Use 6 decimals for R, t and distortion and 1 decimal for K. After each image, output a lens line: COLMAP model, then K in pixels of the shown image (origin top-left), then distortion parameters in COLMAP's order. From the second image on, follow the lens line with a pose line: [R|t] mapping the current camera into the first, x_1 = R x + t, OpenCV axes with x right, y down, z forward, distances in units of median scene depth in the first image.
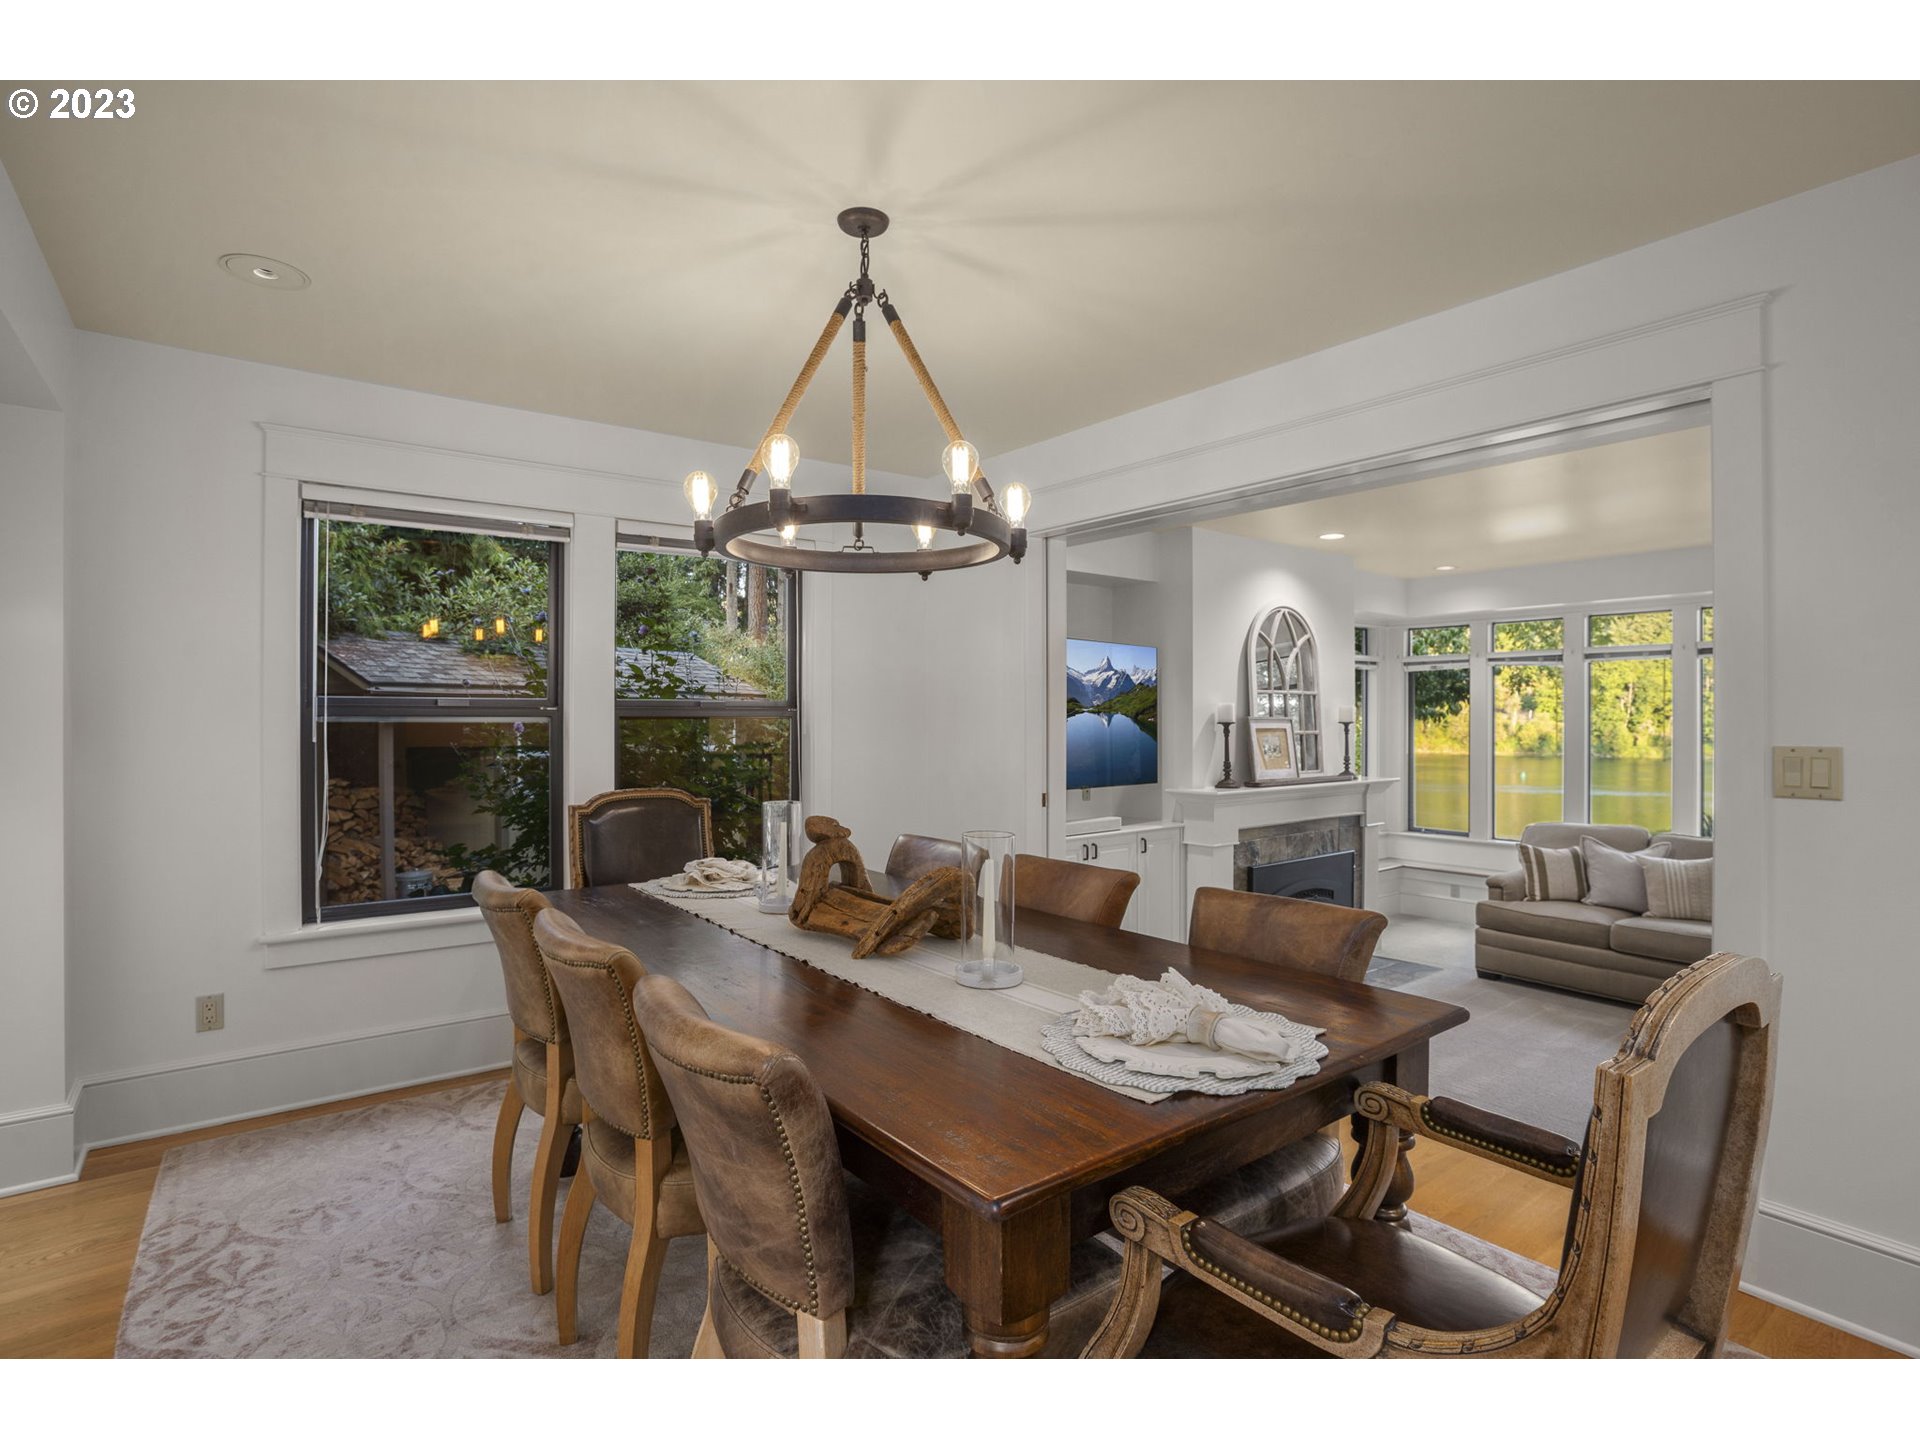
lens RADIAL K [[962.6, 0, 997.0], [0, 962.6, 712.7], [0, 0, 1]] dist [-0.000778, -0.000302]
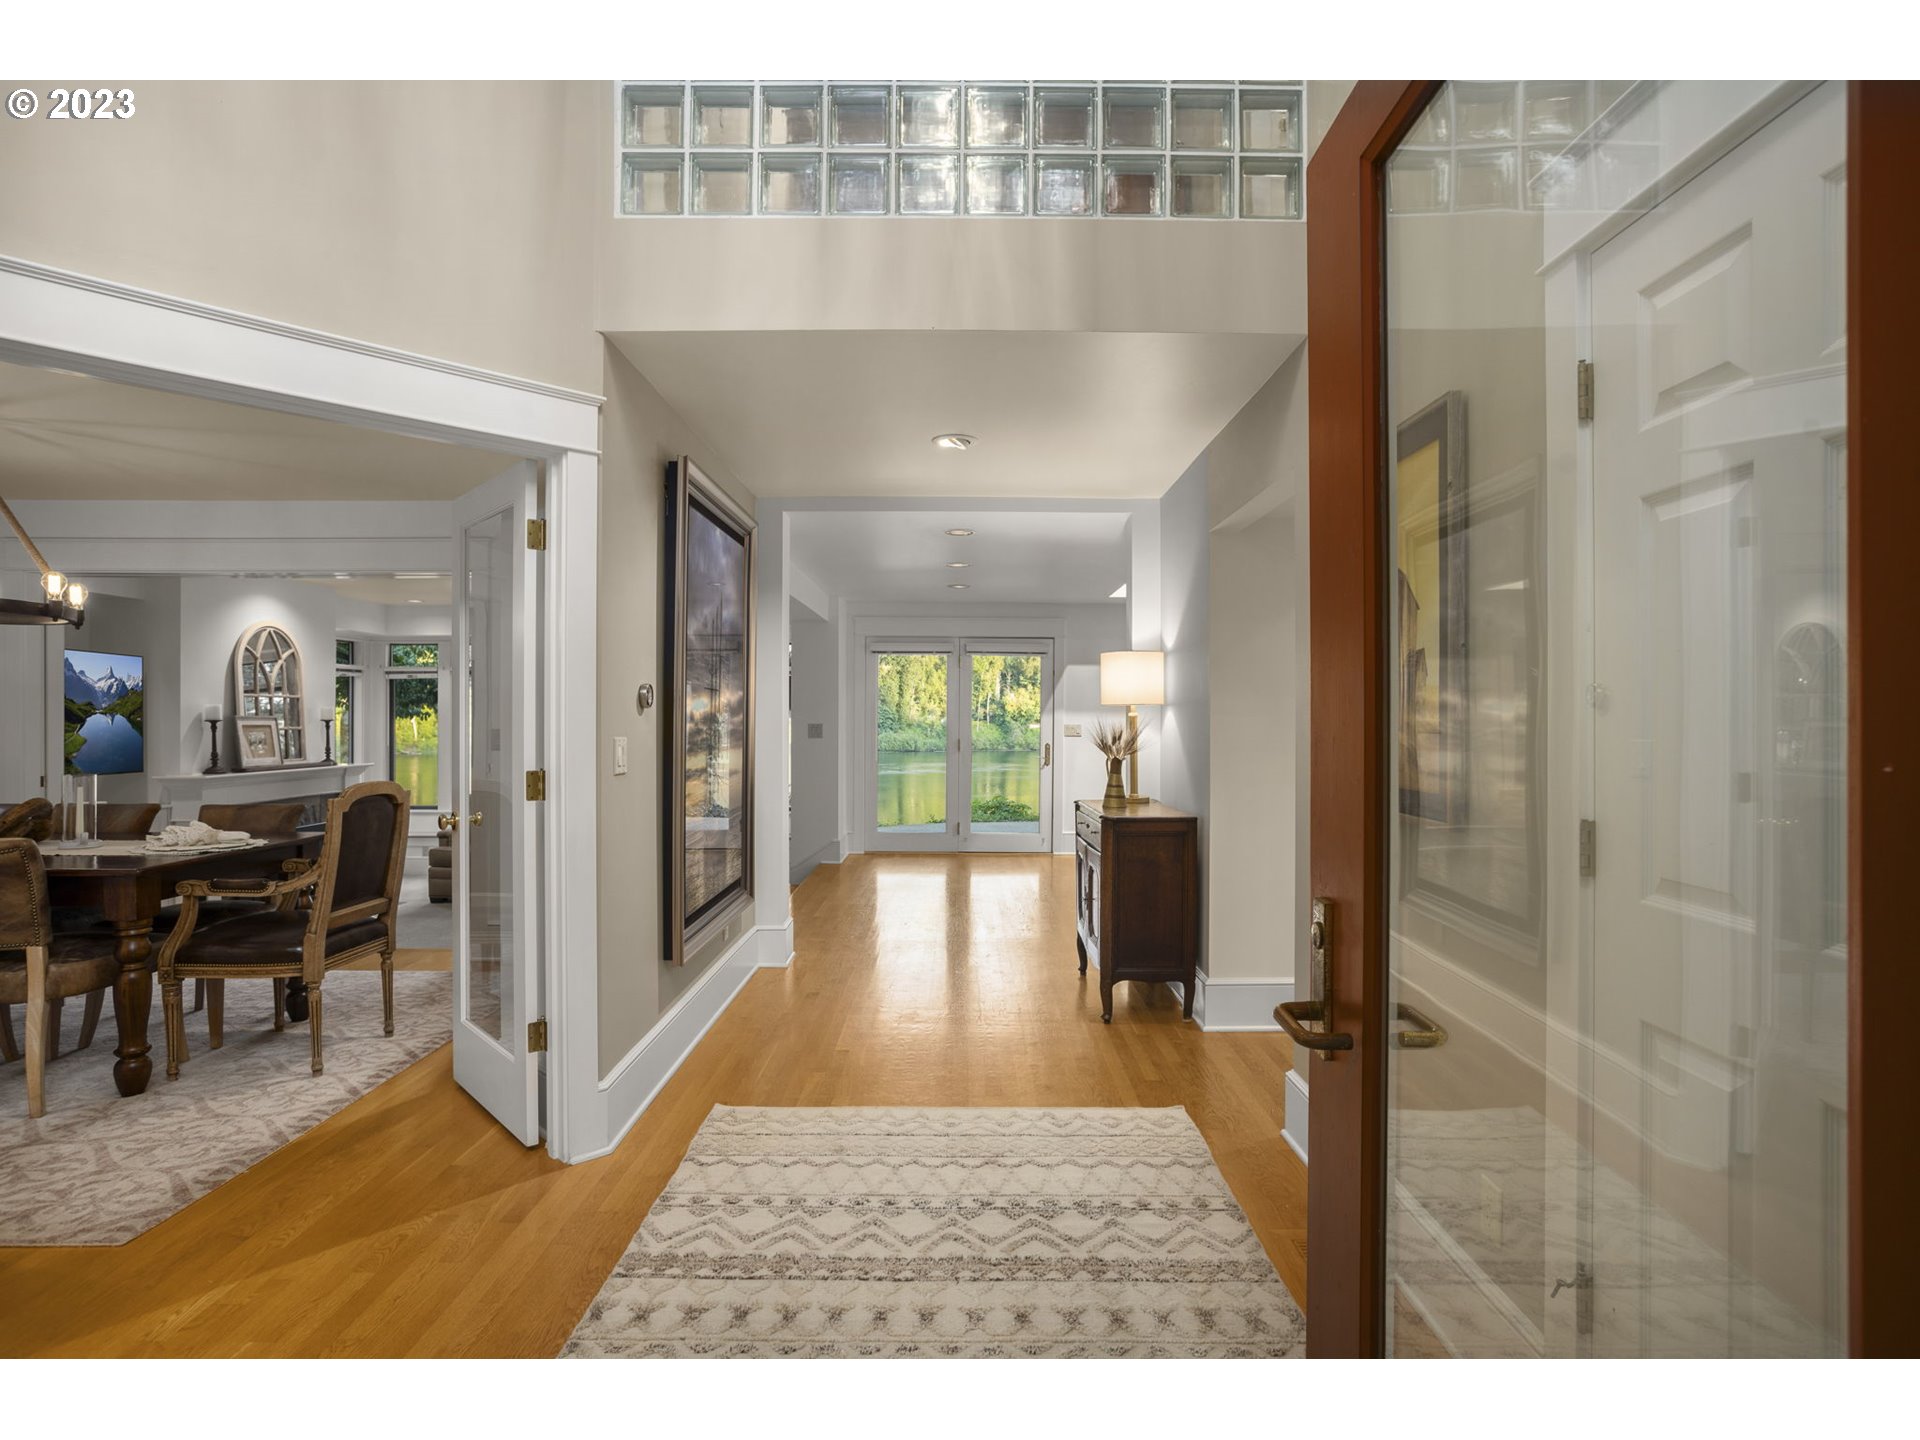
lens RADIAL K [[1012.2, 0, 960.0], [0, 1012.2, 720.0], [0, 0, 1]] dist [-0.007470, -0.001524]
pose [[0.639249, -0.001358, 0.768999, -0.132994], [-0.005993, 0.999959, 0.006747, -0.004411], [-0.768977, -0.008921, 0.639214, -0.520021]]
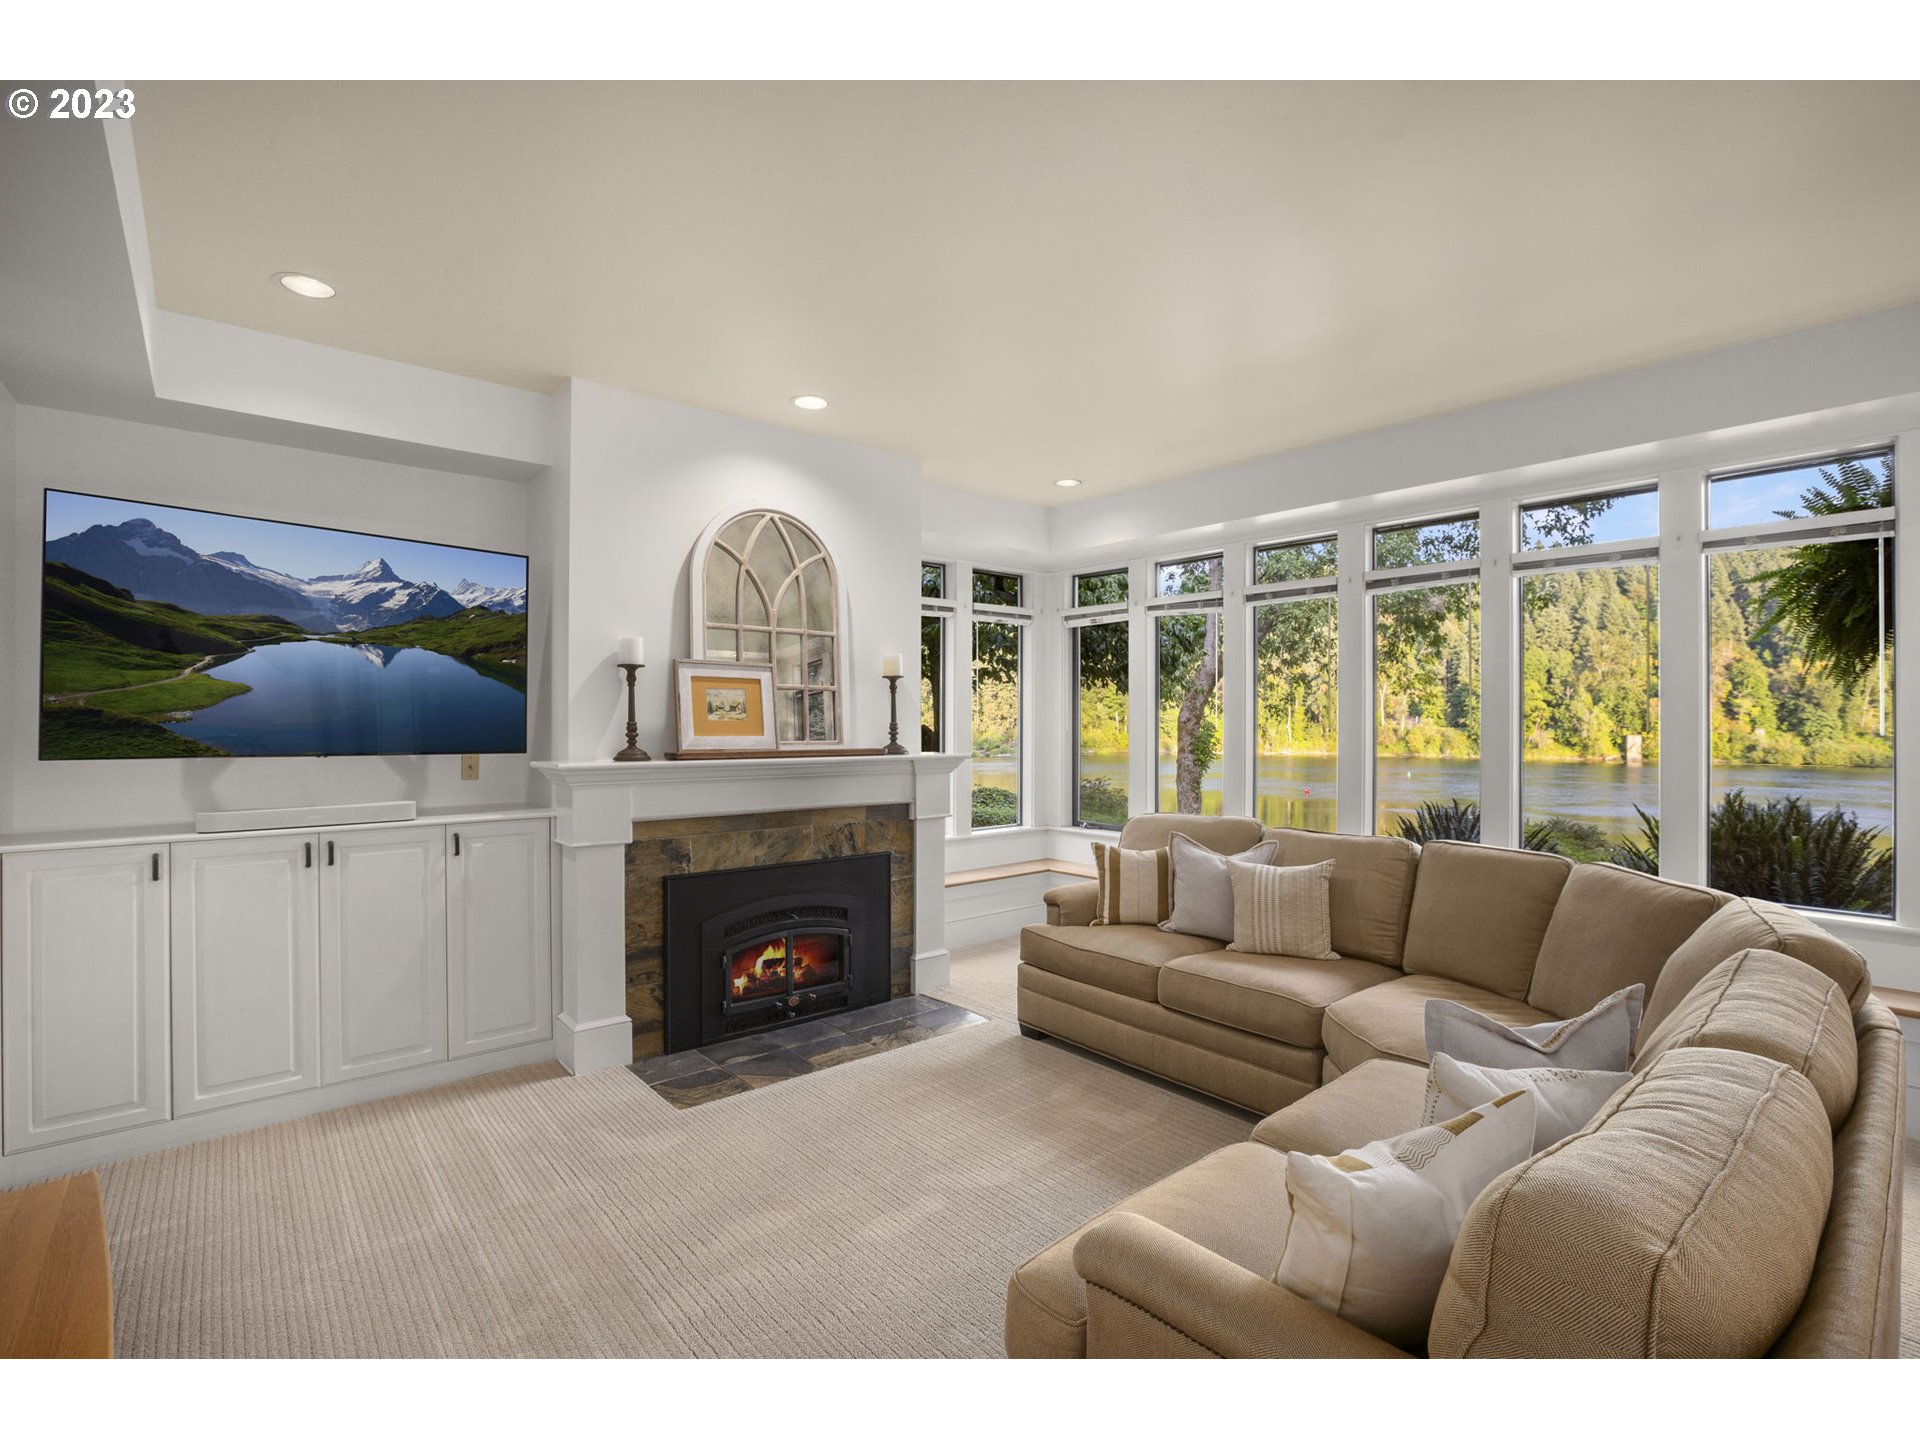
lens RADIAL K [[857.2, 0, 960.0], [0, 857.2, 720.0], [0, 0, 1]] dist [-0.075156, 0.022554]
pose [[0.999917, -0.004995, -0.011917, 0.461139], [0.004933, 0.999974, -0.005212, 0.050754], [0.011942, 0.005153, 0.999915, 0.383999]]
